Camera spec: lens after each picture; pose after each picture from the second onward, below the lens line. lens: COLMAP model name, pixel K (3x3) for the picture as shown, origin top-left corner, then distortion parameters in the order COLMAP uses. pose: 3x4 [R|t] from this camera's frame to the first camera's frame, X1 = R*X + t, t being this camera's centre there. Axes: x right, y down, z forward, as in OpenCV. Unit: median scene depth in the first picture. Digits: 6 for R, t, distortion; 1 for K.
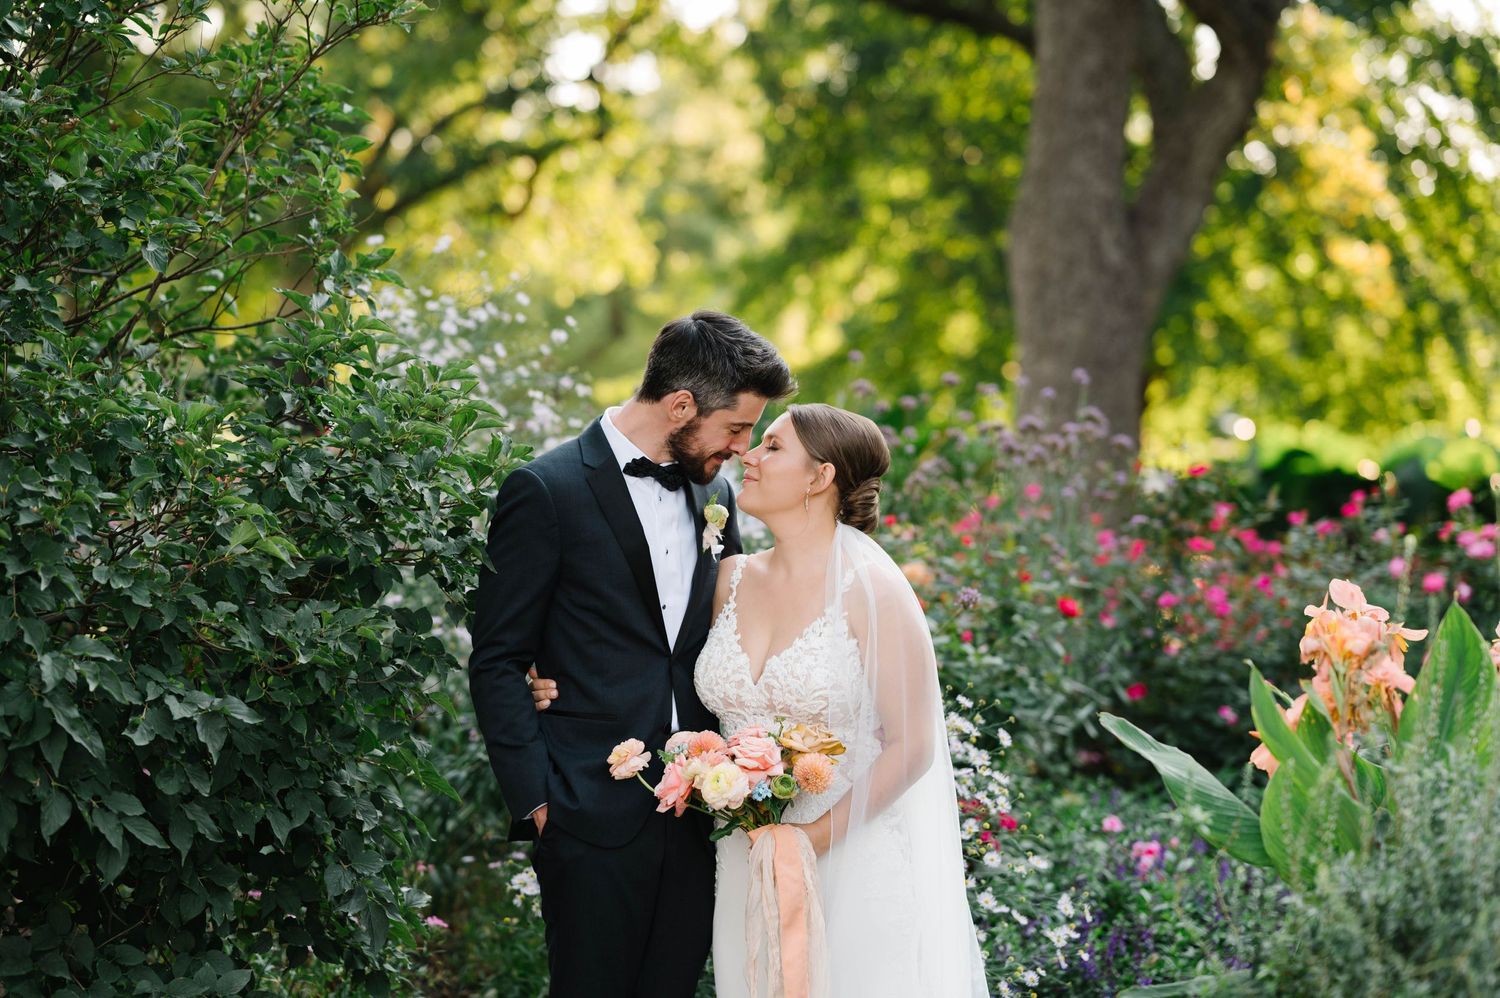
lens RADIAL K [[3444.8, 0, 750.0], [0, 3444.8, 499.0], [0, 0, 1]] dist [-0.243582, -0.813815]
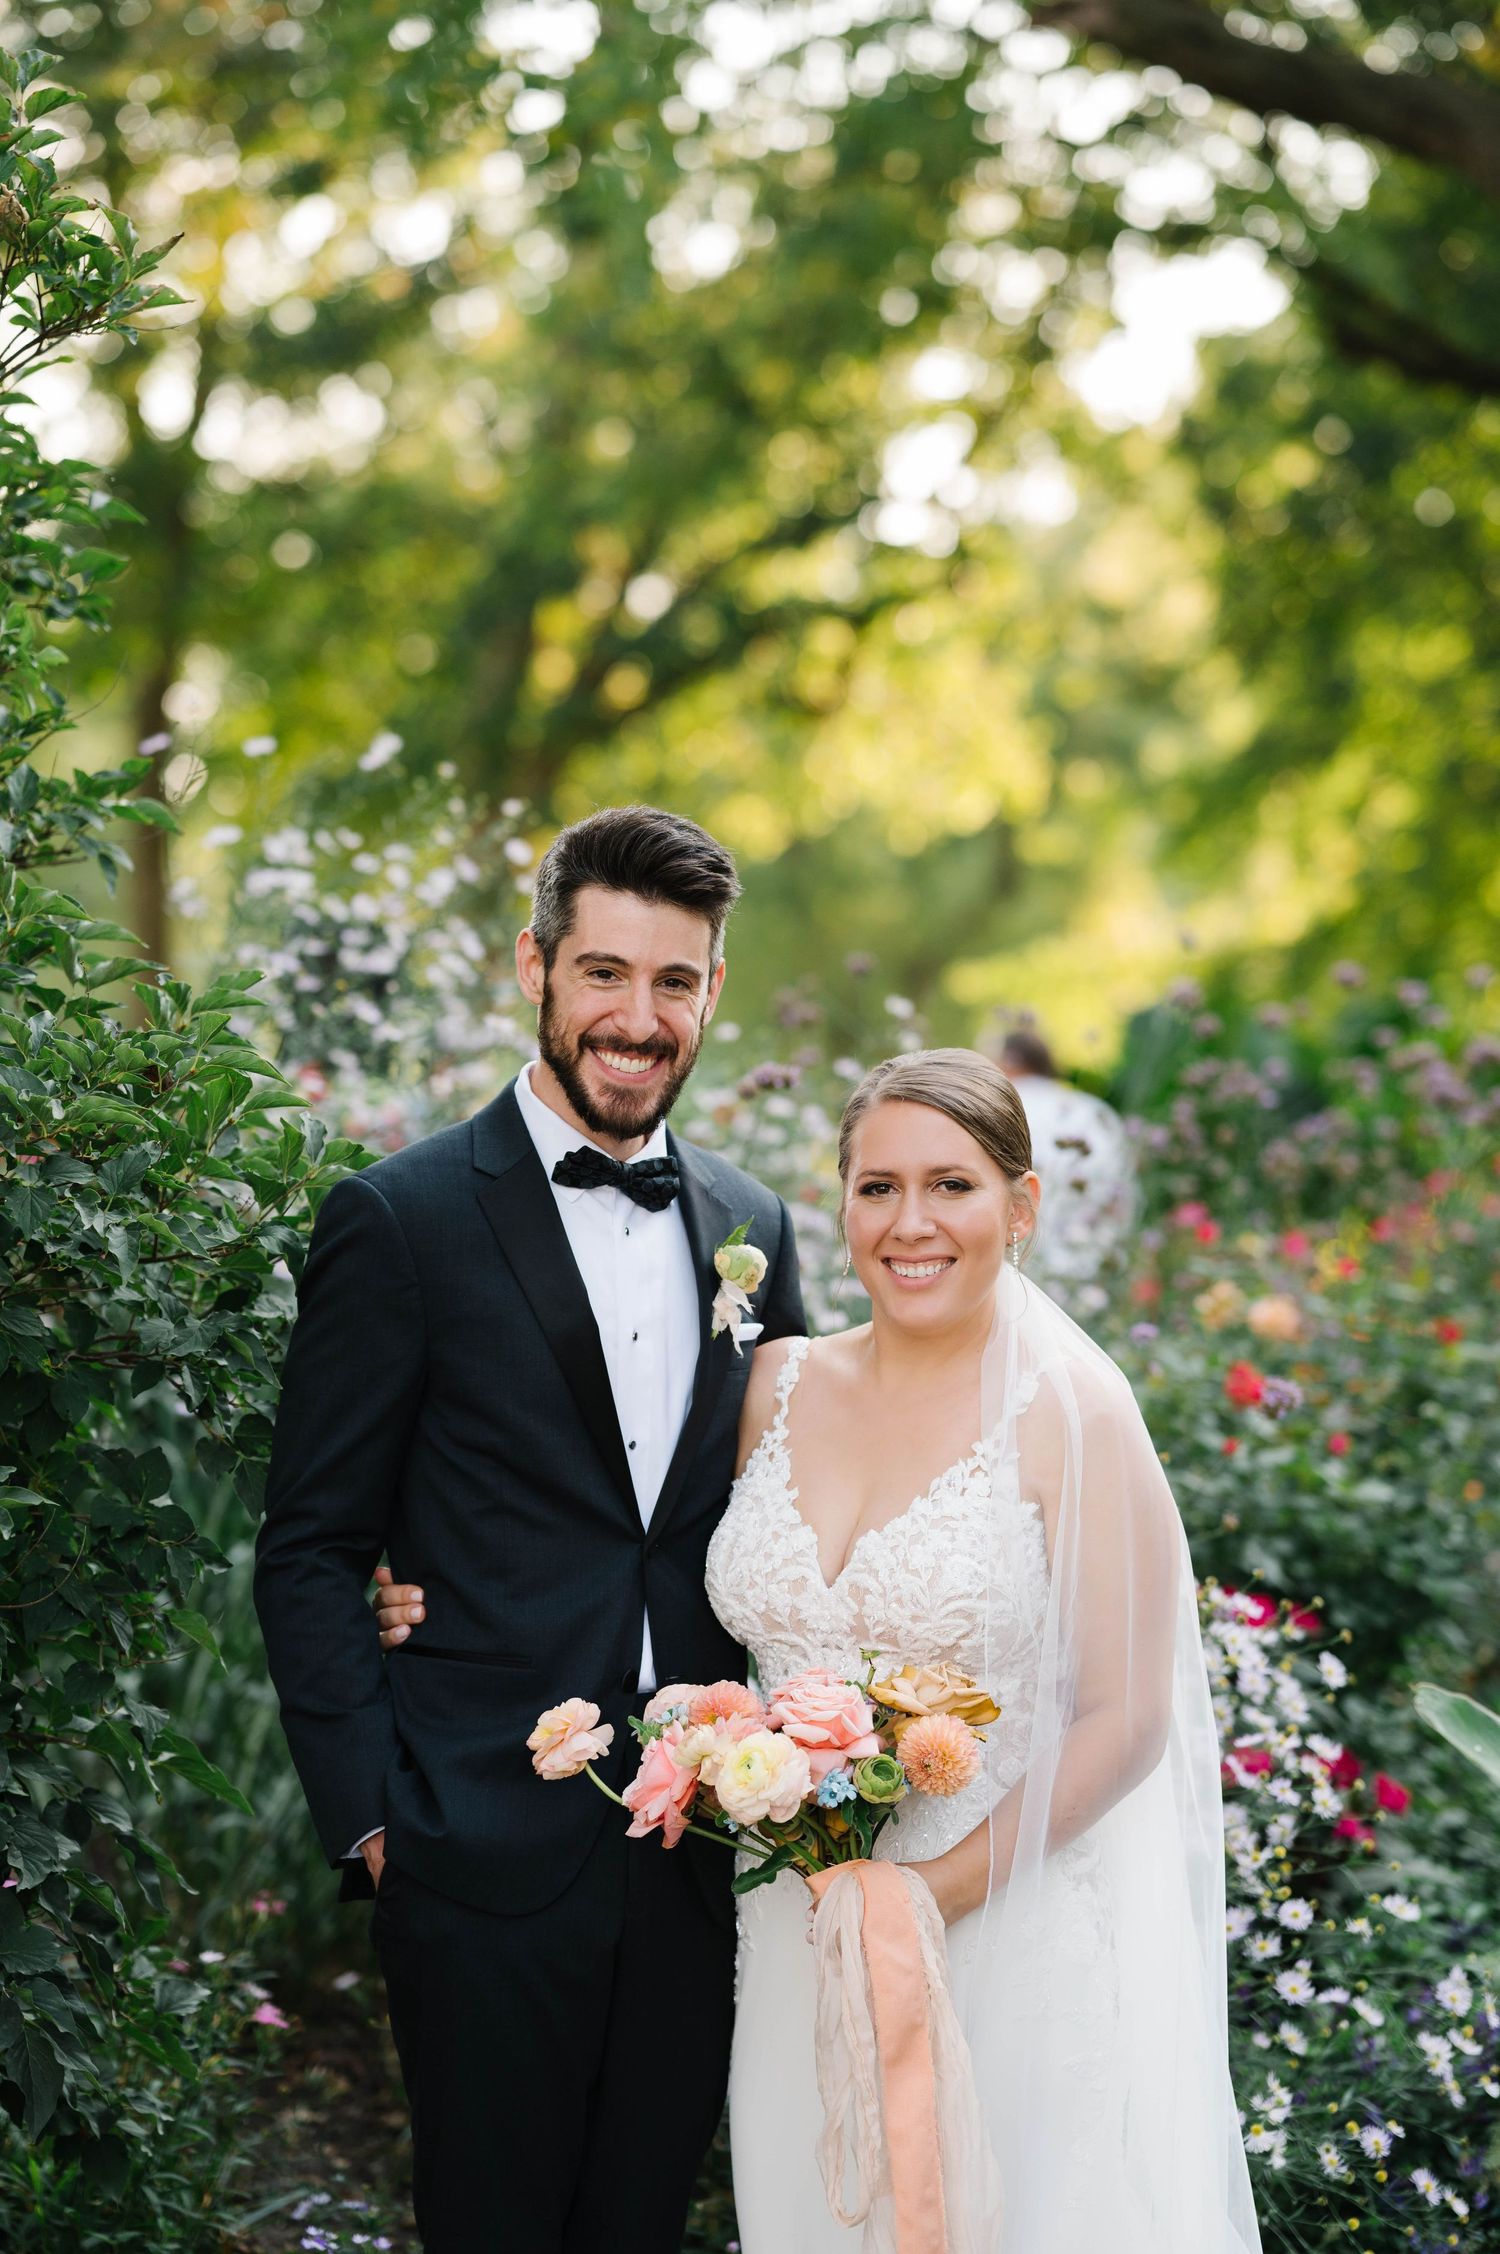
lens RADIAL K [[5176.5, 0, 750.0], [0, 5176.5, 1127.0], [0, 0, 1]] dist [-0.243582, -0.813815]
pose [[0.995417, -0.013233, -0.094711, 0.064299], [0.013030, 0.999911, -0.002757, -0.012964], [0.094739, 0.001510, 0.995501, 0.228131]]
